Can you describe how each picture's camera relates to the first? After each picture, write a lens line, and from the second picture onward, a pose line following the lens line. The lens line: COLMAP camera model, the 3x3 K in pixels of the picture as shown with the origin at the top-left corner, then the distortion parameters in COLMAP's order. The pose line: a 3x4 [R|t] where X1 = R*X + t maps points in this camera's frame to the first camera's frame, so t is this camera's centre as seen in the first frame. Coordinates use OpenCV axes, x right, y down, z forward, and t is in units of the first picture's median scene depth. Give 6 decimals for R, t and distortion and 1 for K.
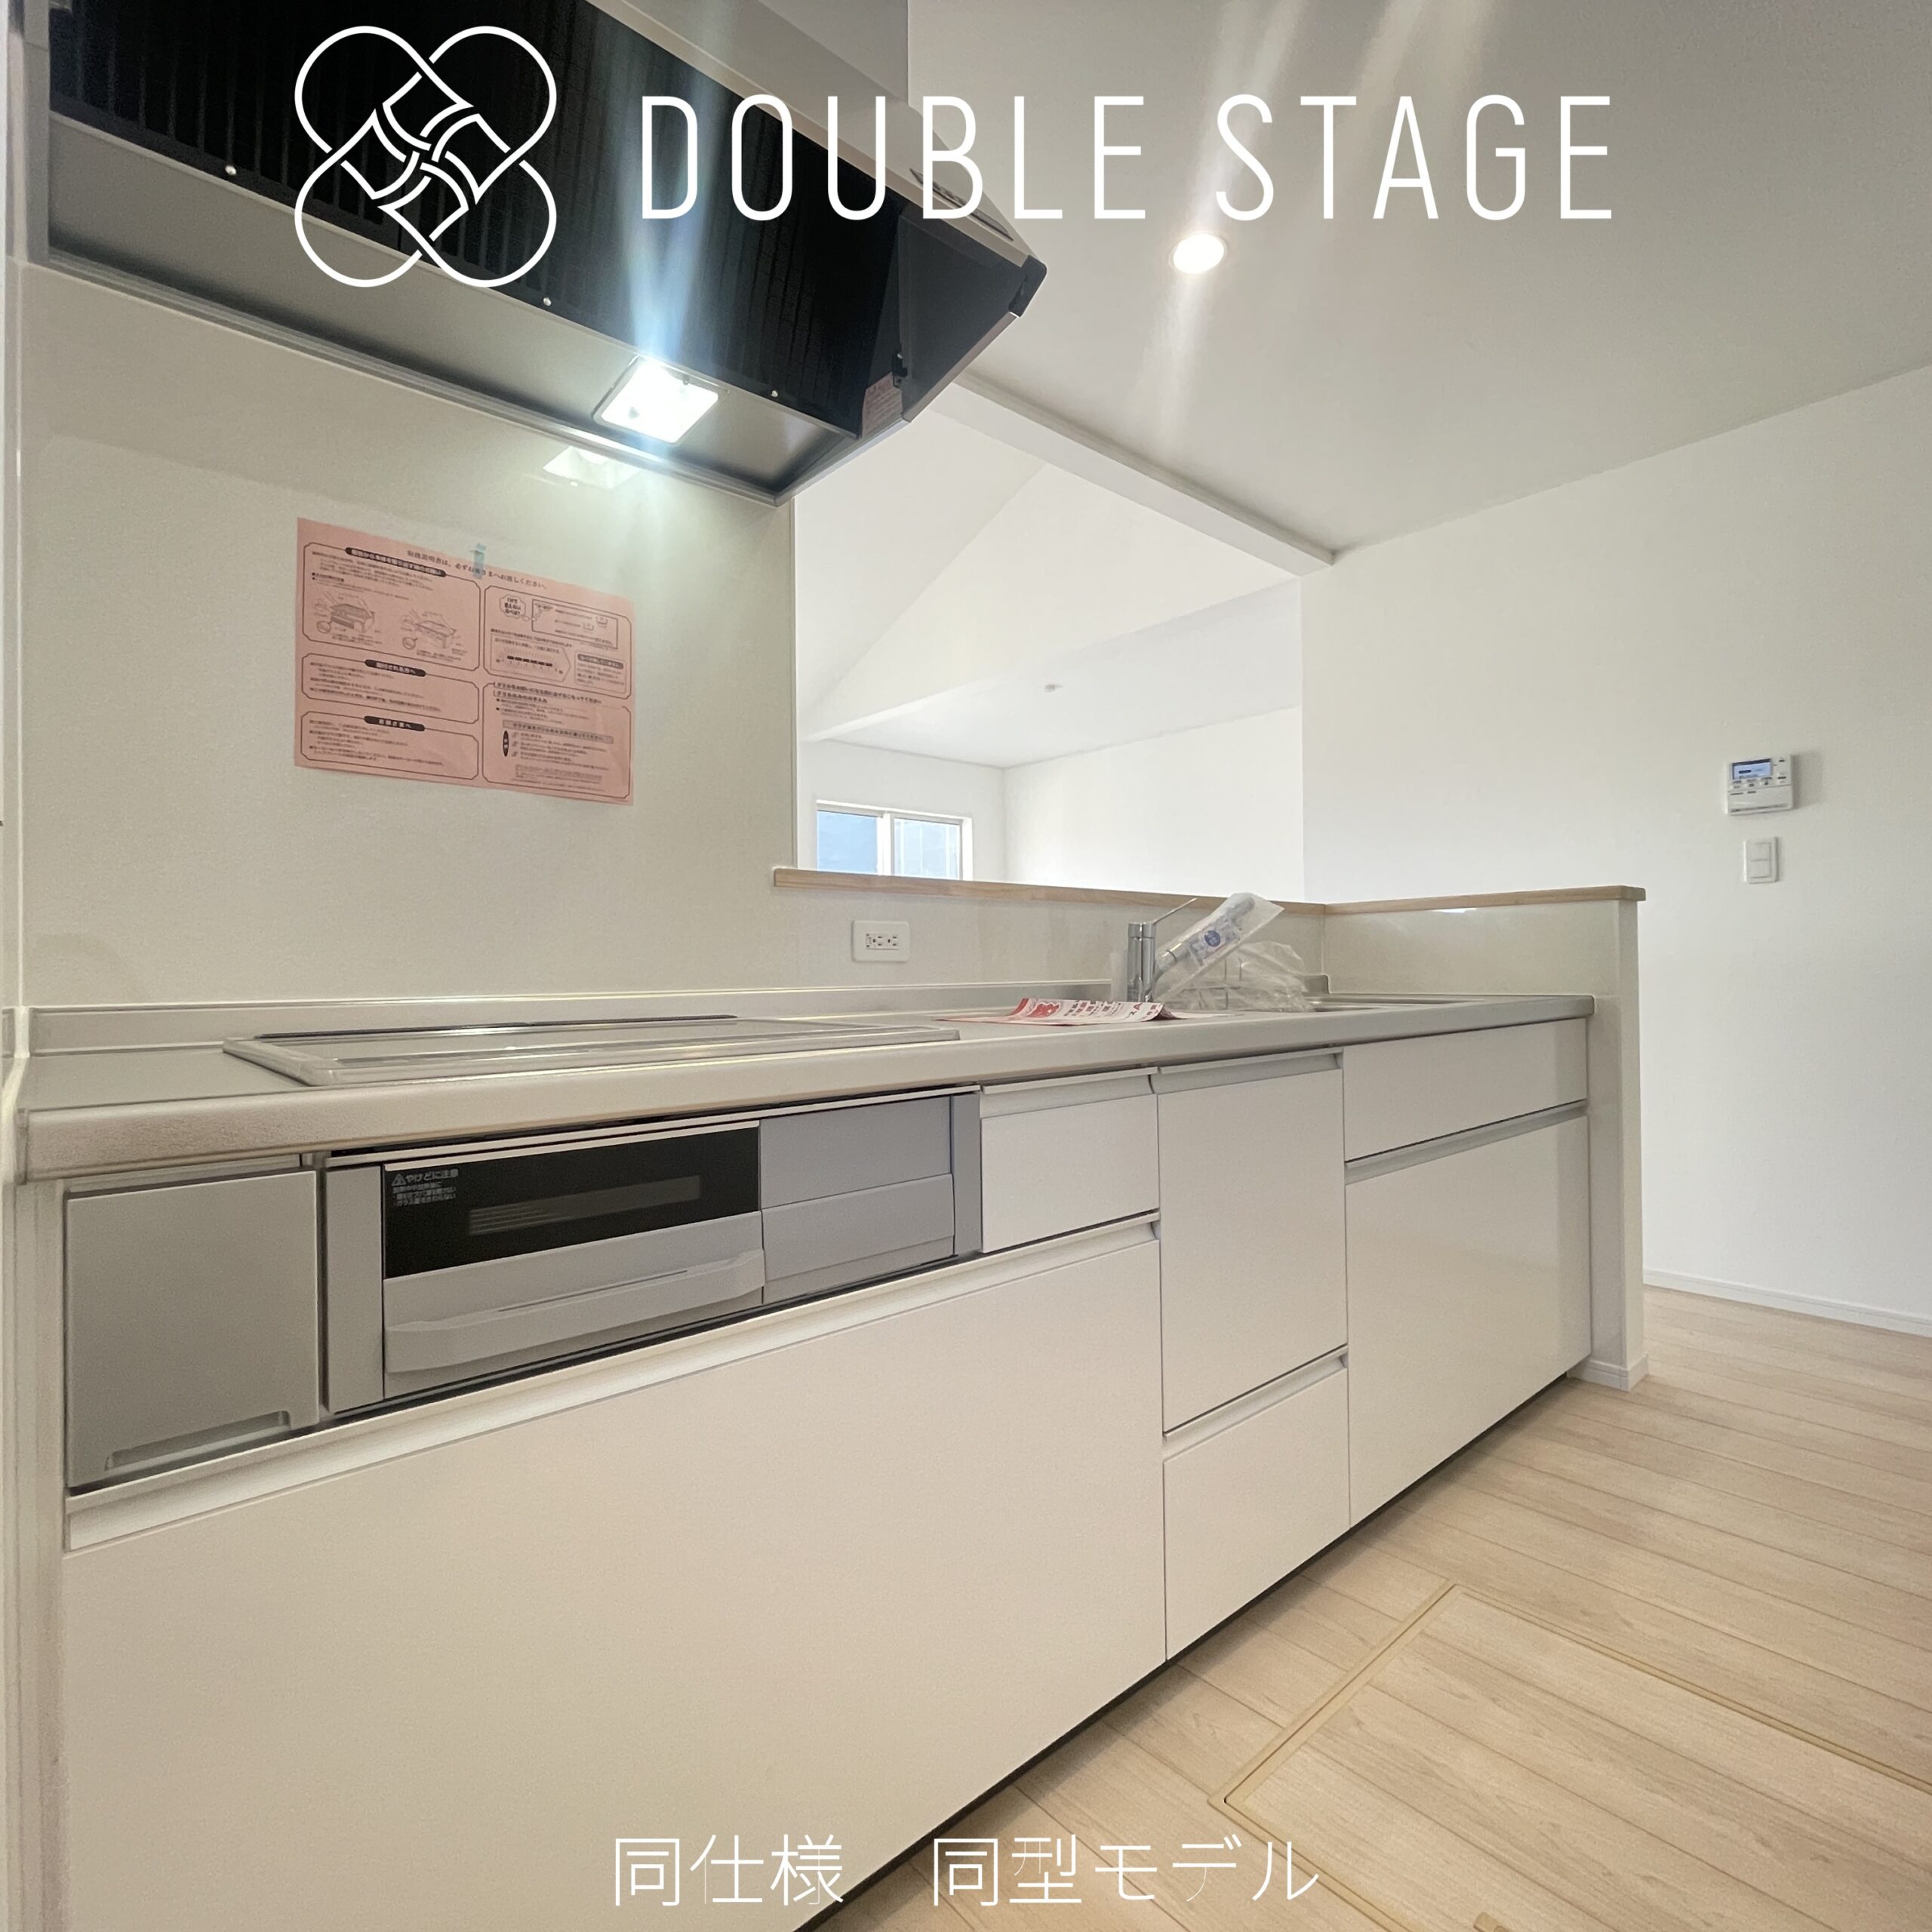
lens RADIAL K [[1043.2, 0, 969.2], [0, 1043.2, 970.5], [0, 0, 1]] dist [0.010441, 0.003442]
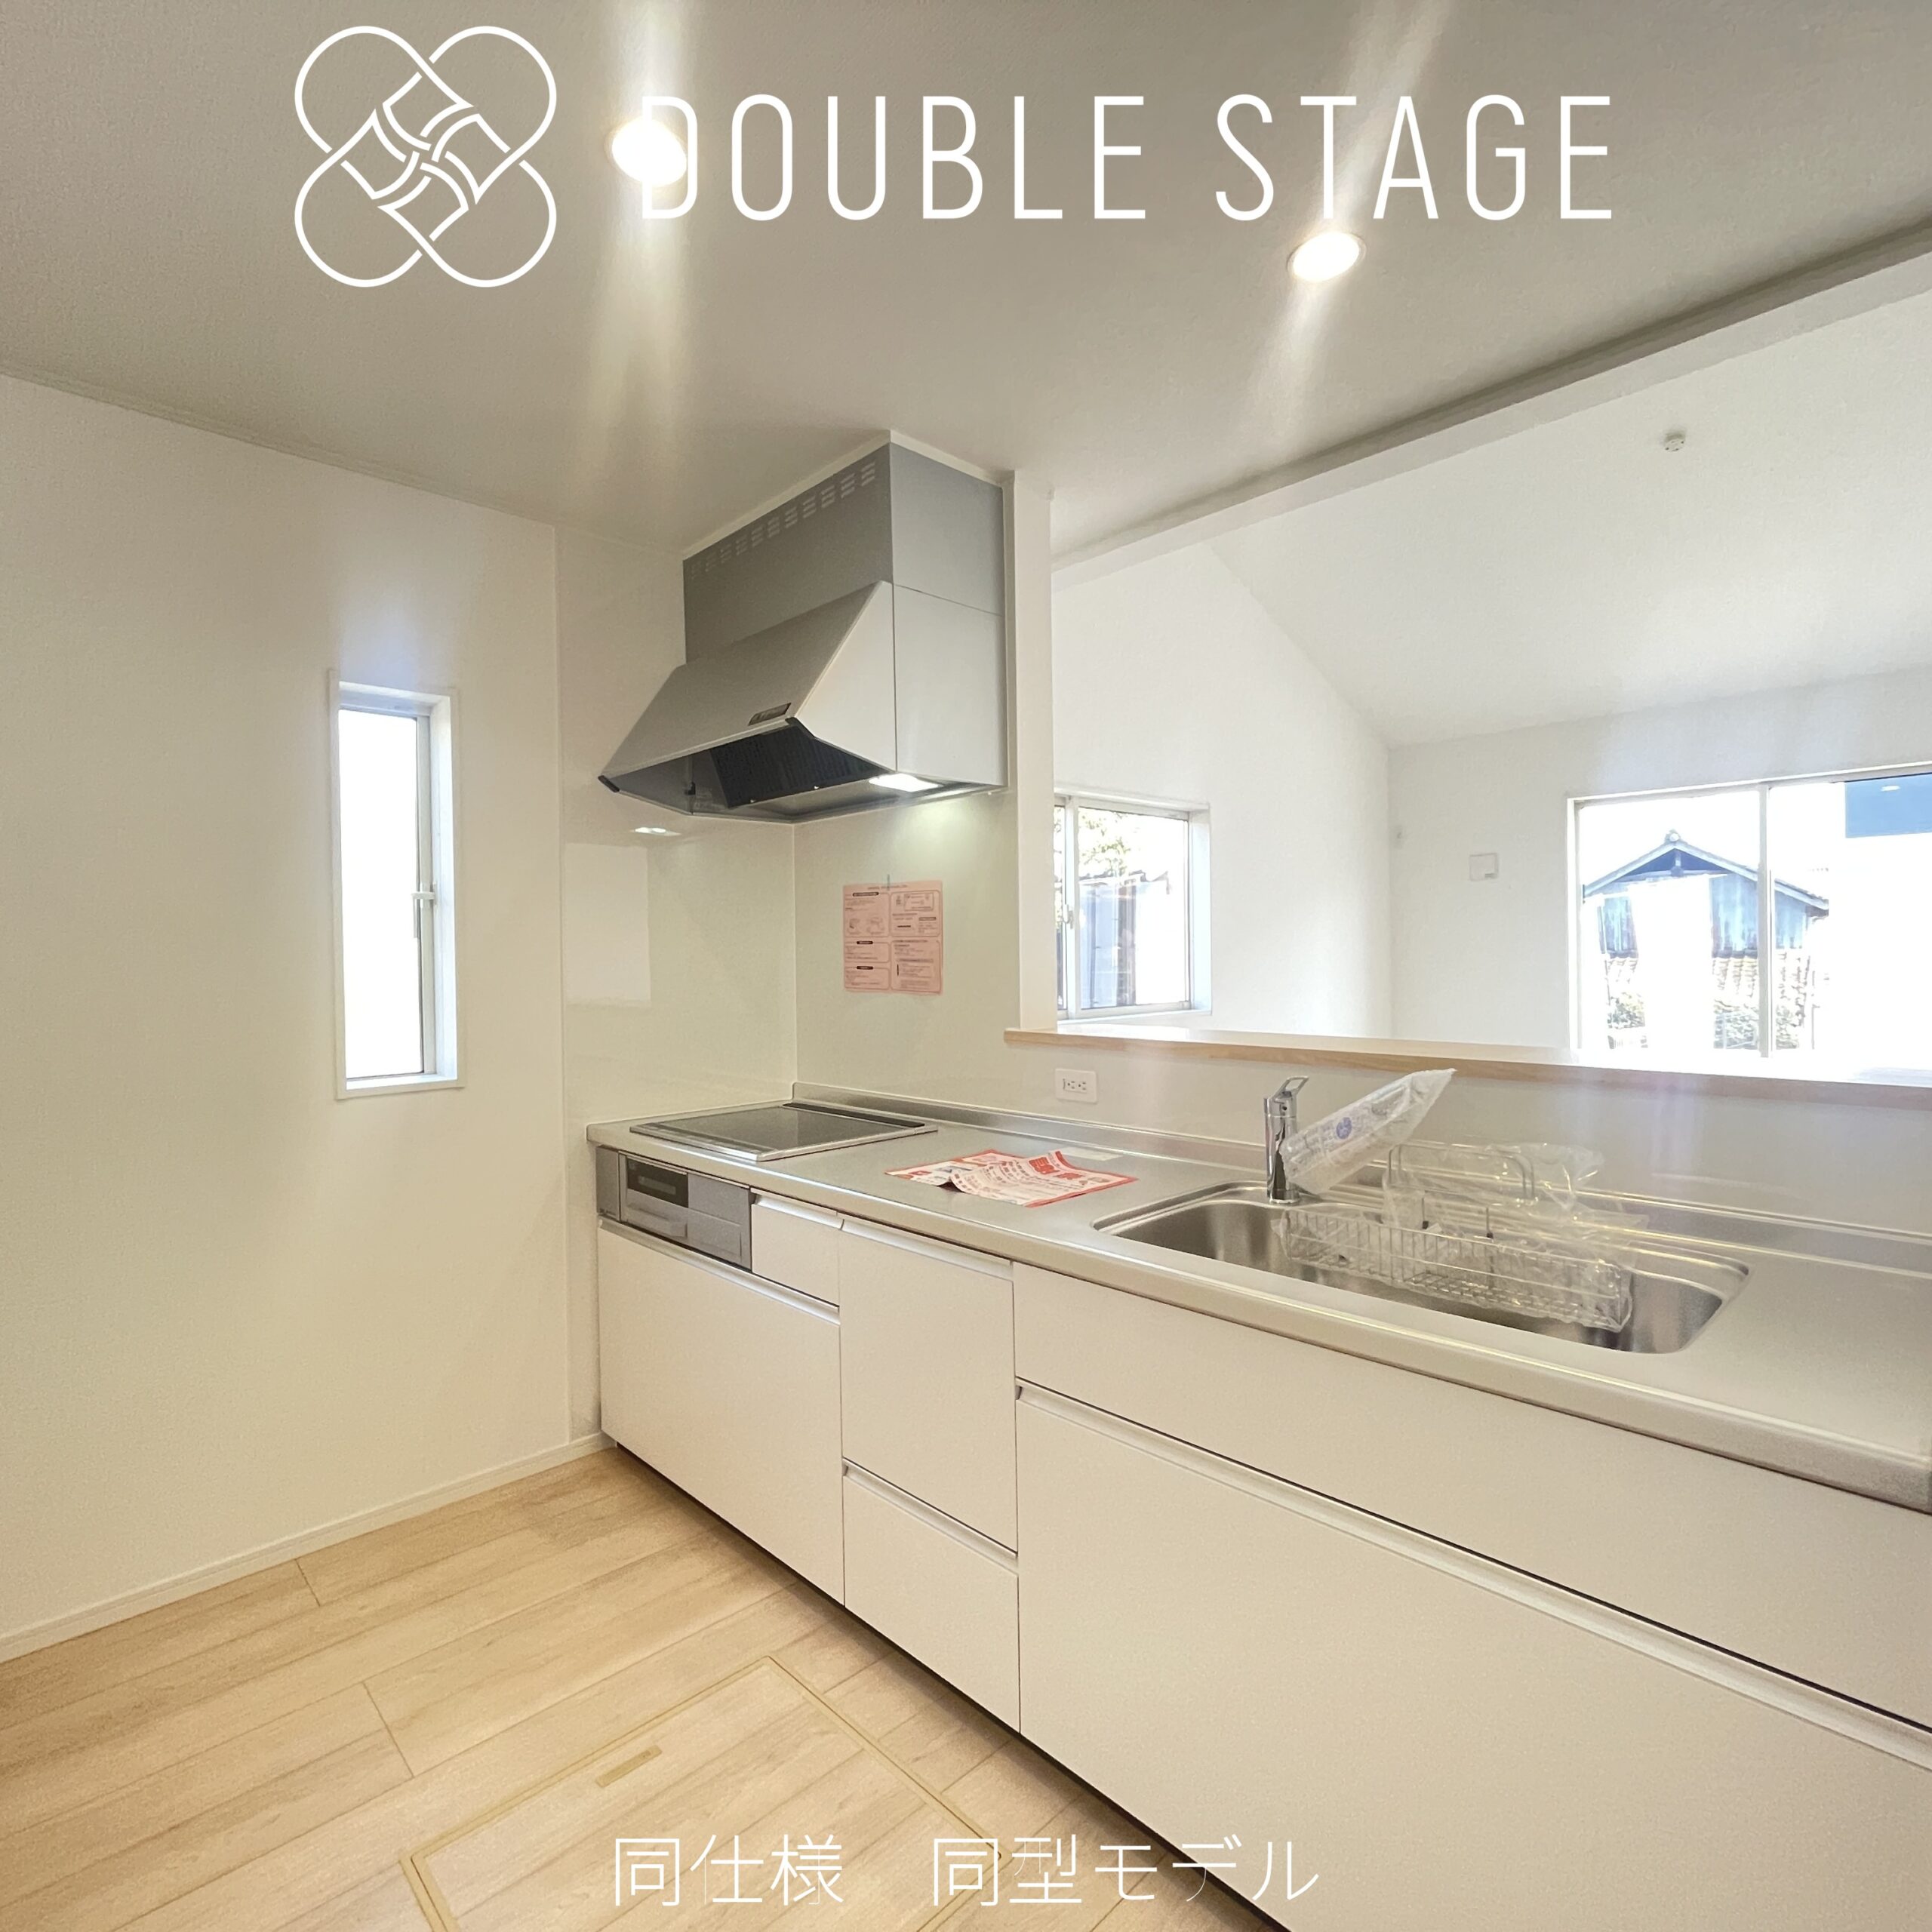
lens RADIAL K [[1043.2, 0, 969.1], [0, 1043.2, 958.2], [0, 0, 1]] dist [0.010441, 0.003442]
pose [[0.043625, 0.020915, -0.998829, 1.566839], [0.015053, 0.999654, 0.021590, -0.281017], [0.998935, -0.015977, 0.043295, 1.054194]]
